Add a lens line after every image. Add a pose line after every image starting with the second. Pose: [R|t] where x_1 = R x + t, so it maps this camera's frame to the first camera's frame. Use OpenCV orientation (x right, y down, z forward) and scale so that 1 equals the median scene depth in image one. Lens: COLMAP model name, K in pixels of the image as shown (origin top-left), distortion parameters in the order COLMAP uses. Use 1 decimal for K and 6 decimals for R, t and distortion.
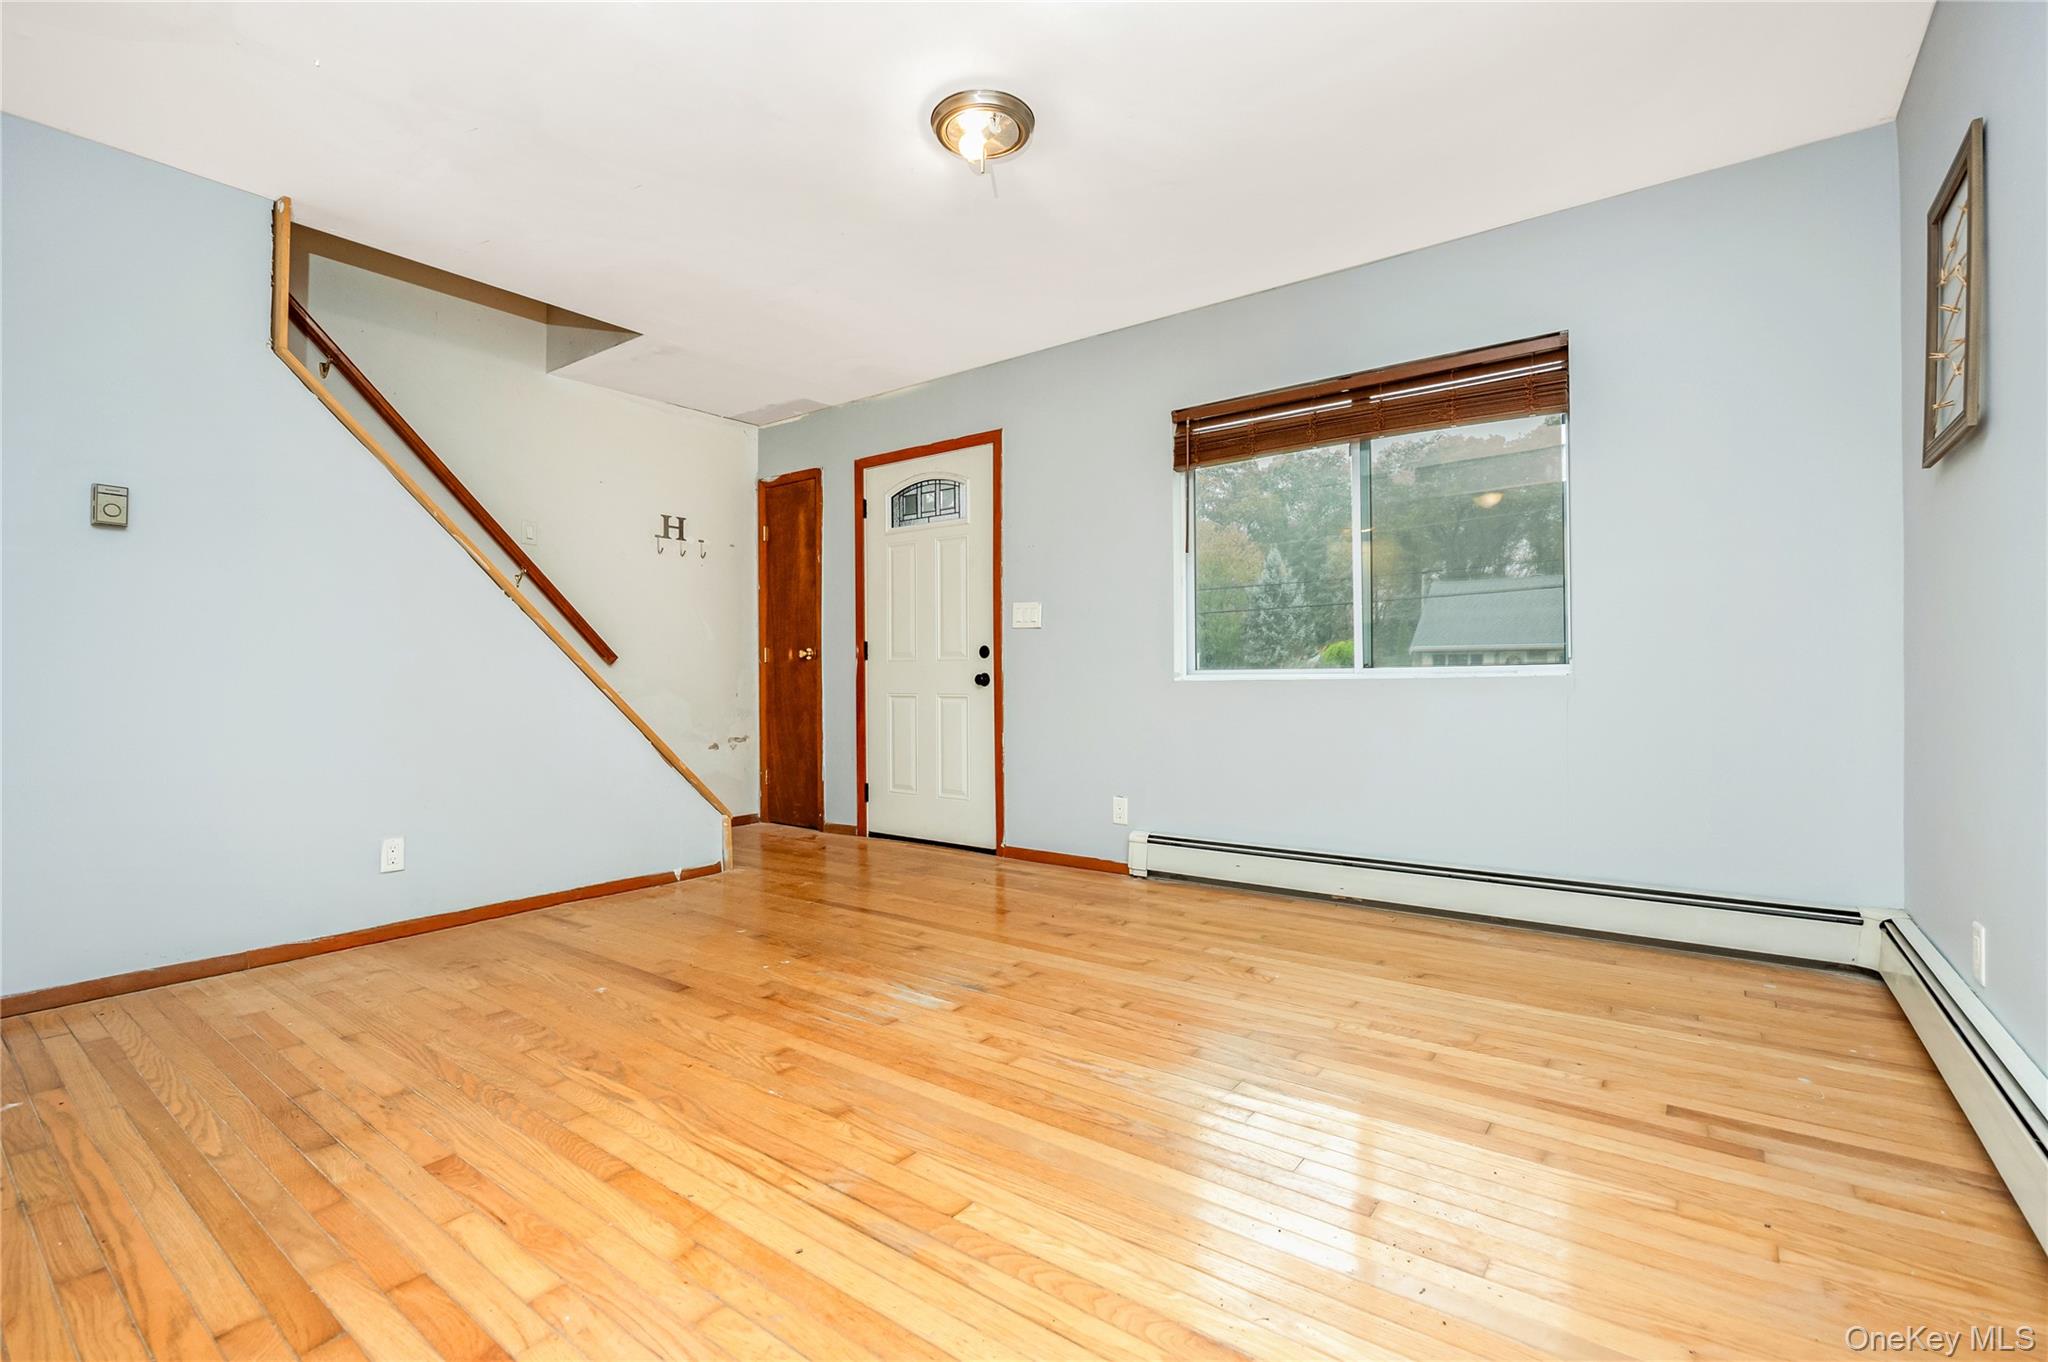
lens RADIAL K [[913.3, 0, 1024.0], [0, 913.3, 681.0], [0, 0, 1]] dist [-0.010646, -0.000335]
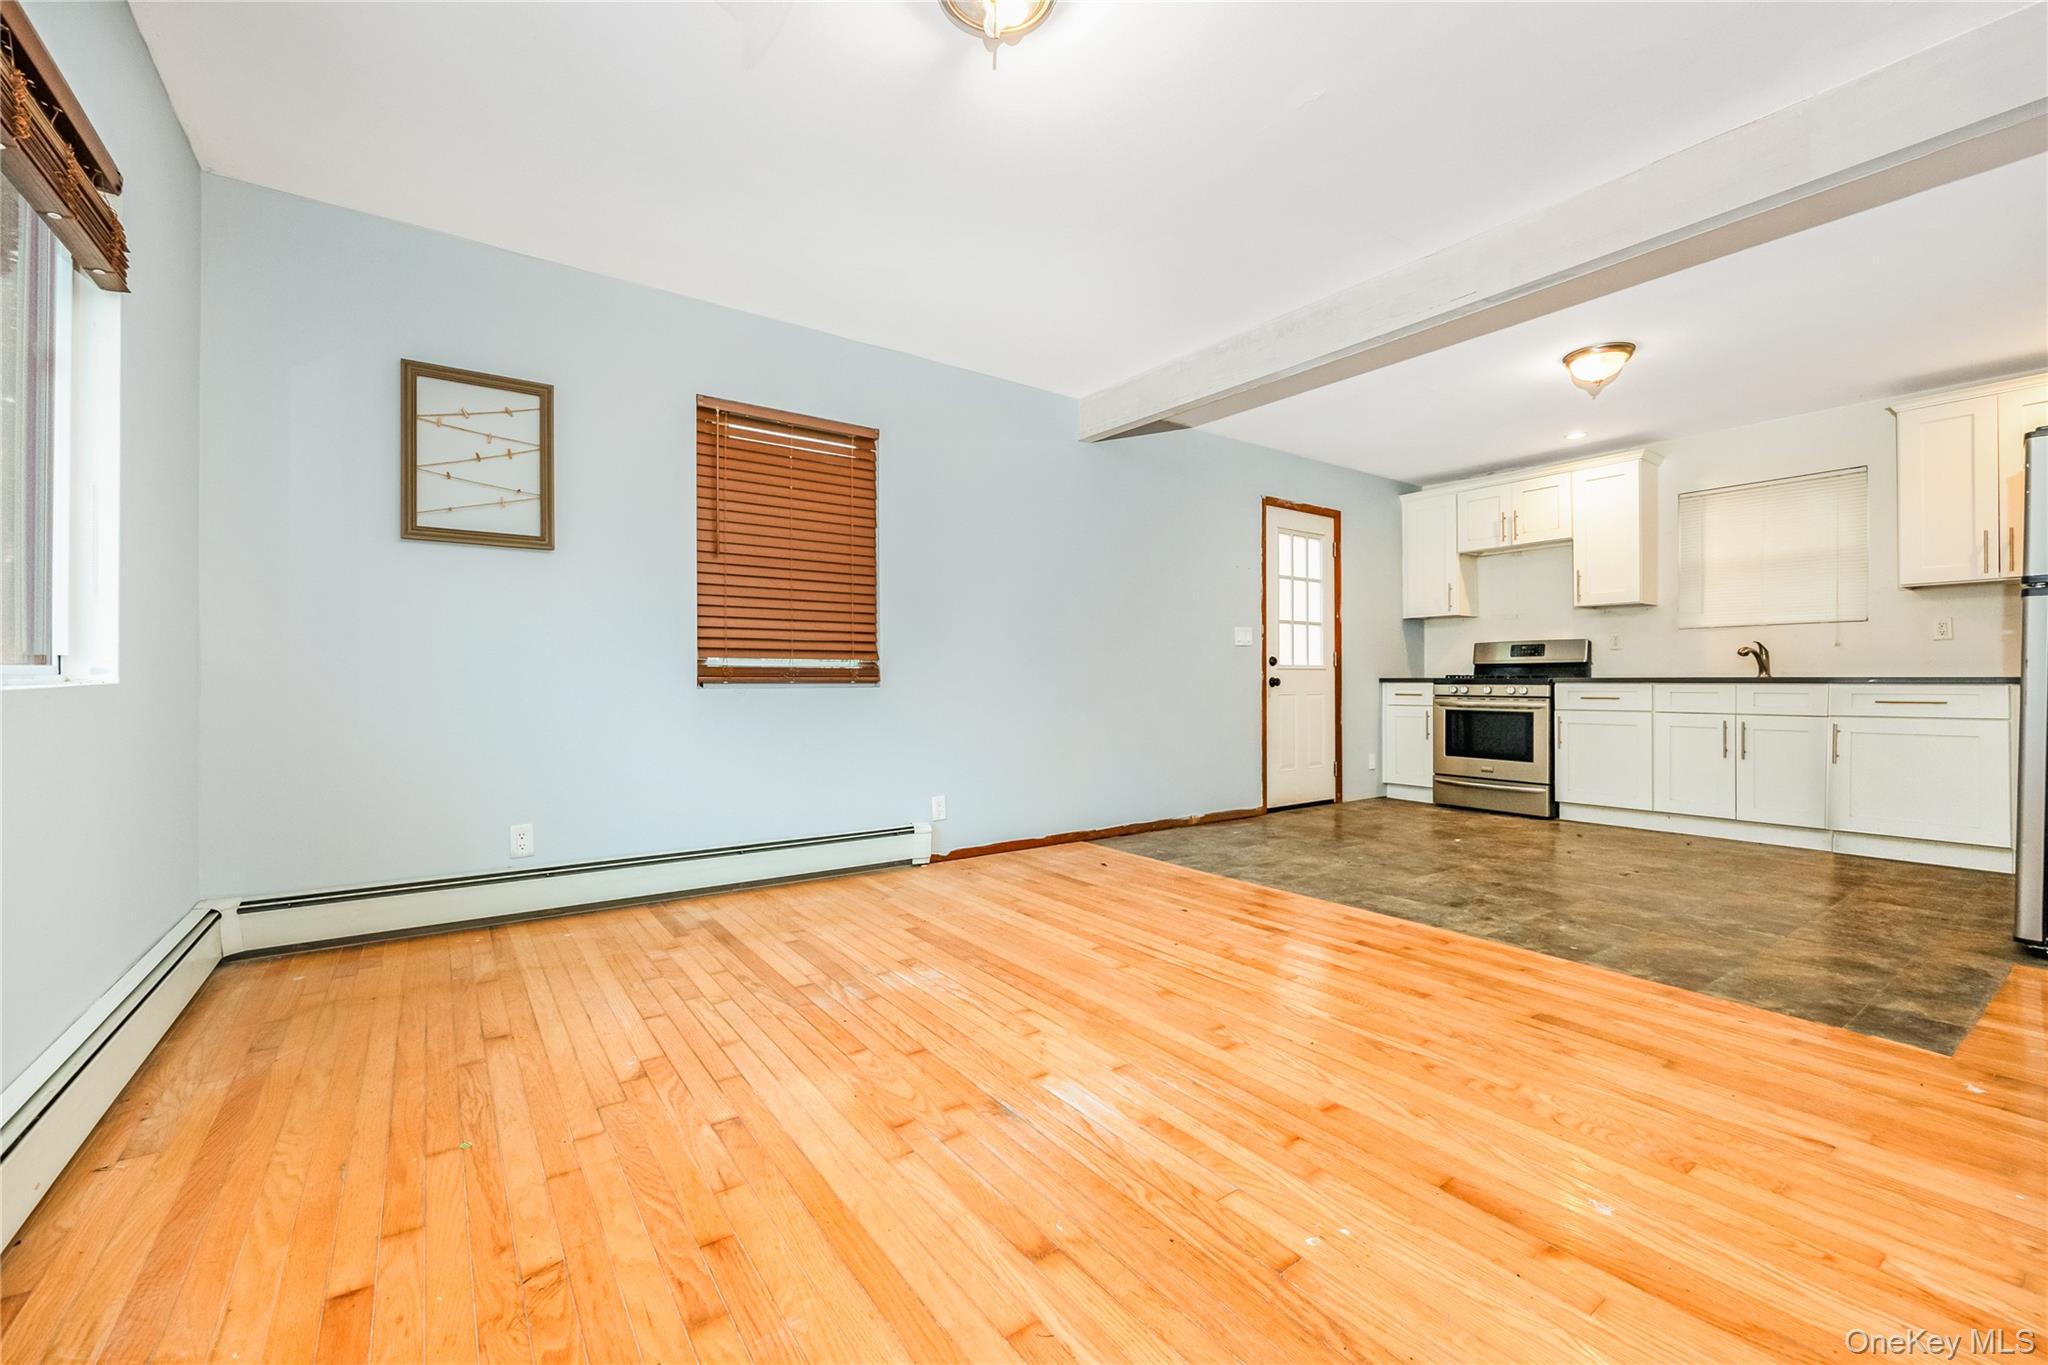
lens RADIAL K [[831.8, 0, 1029.4], [0, 831.8, 689.3], [0, 0, 1]] dist [-0.002796, 0.000049]
pose [[-0.955034, 0.004630, 0.296459, -0.274073], [0.007991, 0.999917, 0.010126, -0.003838], [-0.296388, 0.012039, -0.954992, 1.629588]]
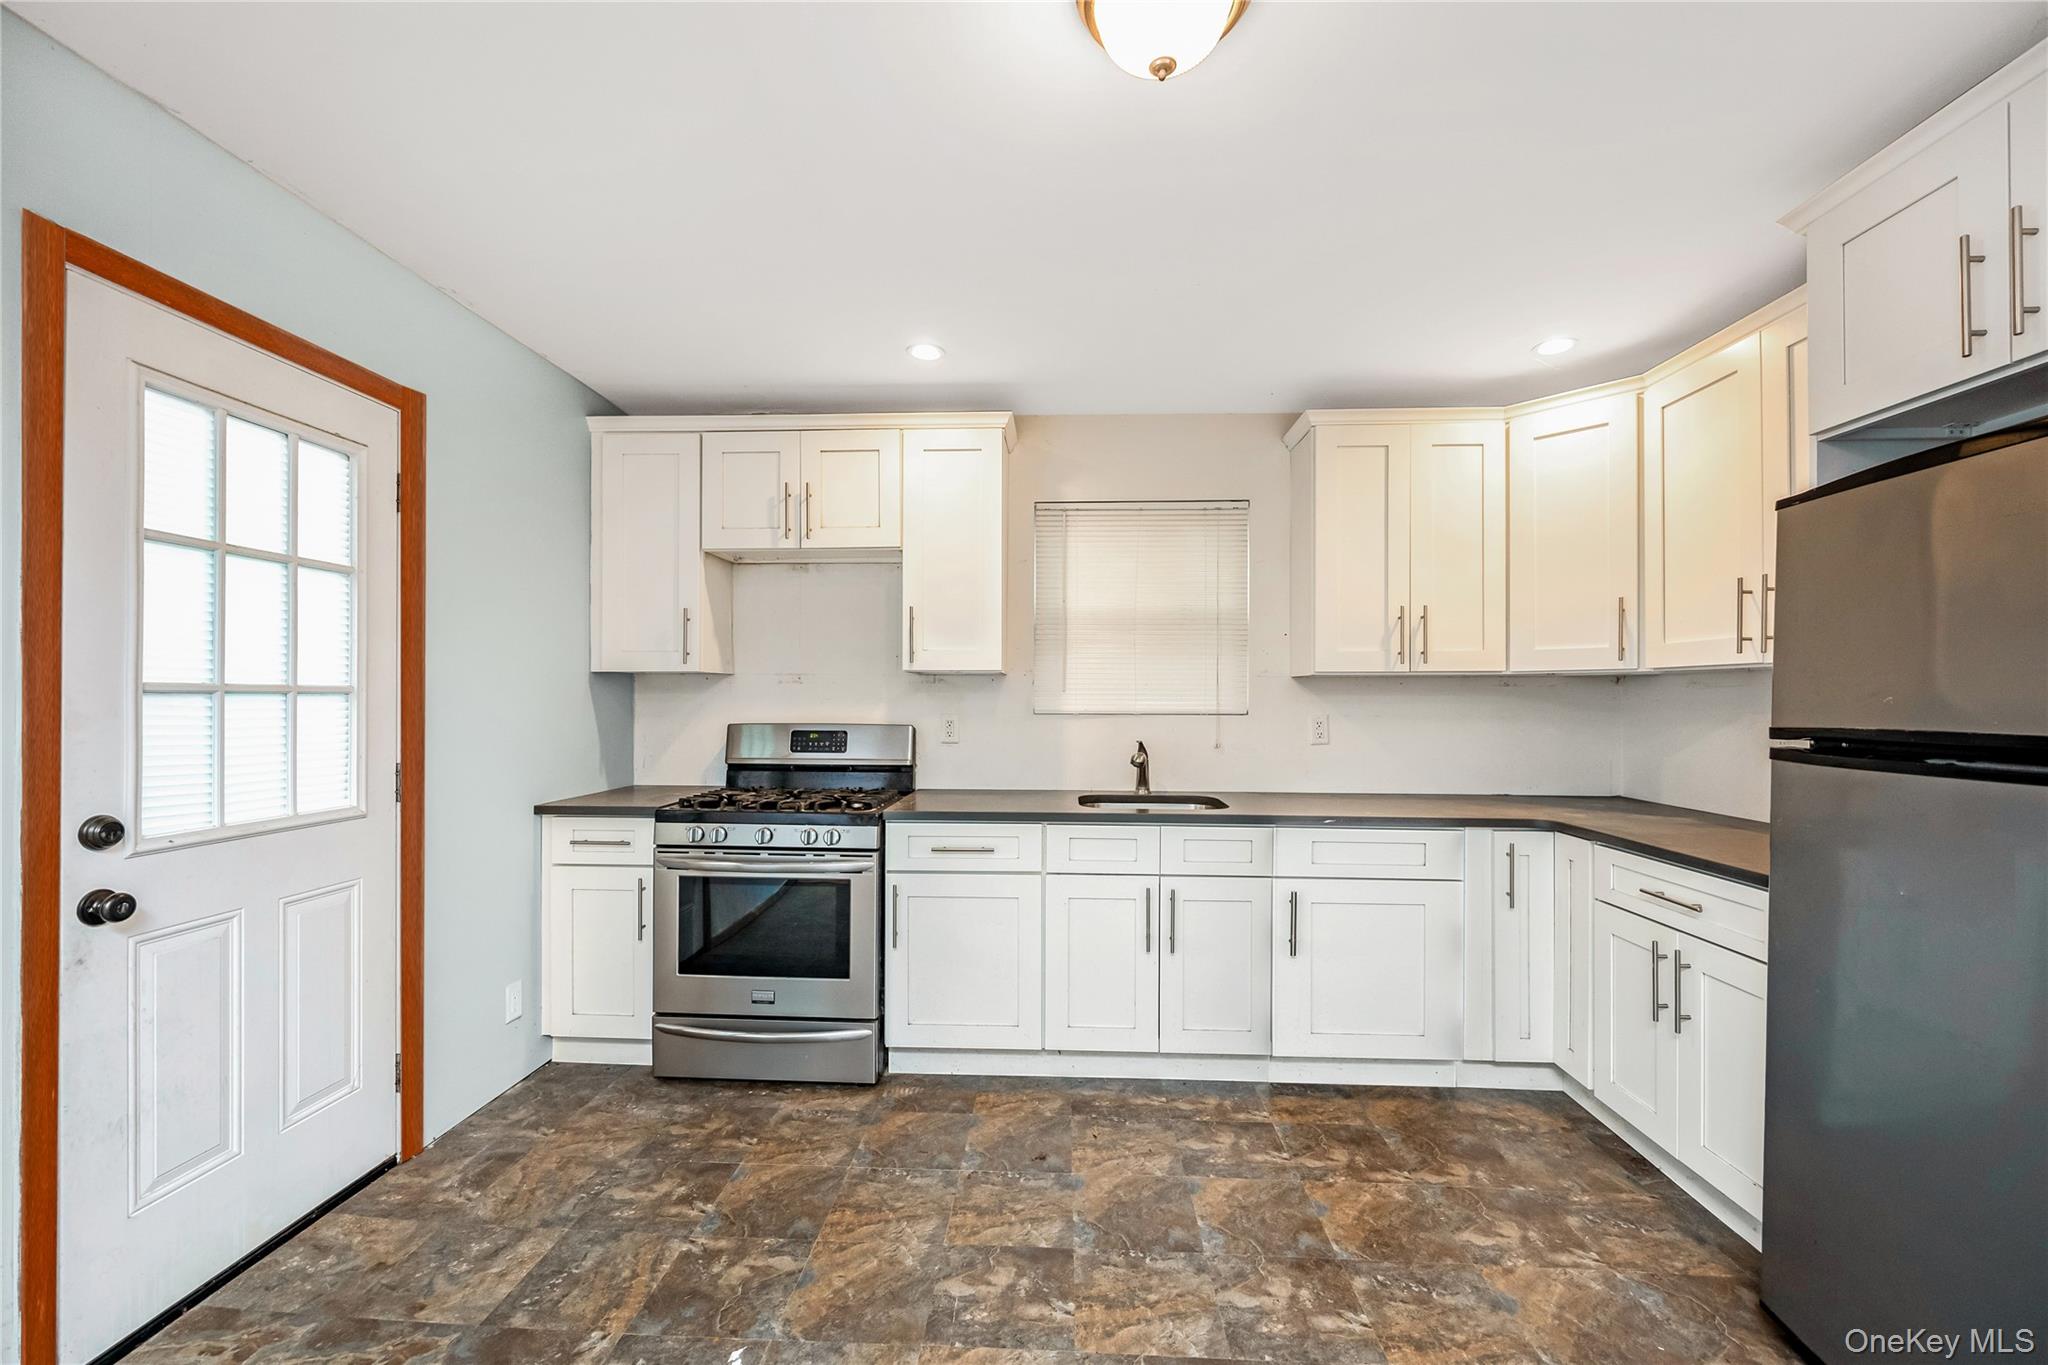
lens RADIAL K [[822.4, 0, 1024.5], [0, 822.4, 692.7], [0, 0, 1]] dist [-0.001859, -0.000106]
pose [[-0.831407, -0.001715, -0.555661, -0.467541], [0.001423, 0.999985, -0.005215, -0.148485], [0.555662, -0.005127, -0.831393, 0.250974]]
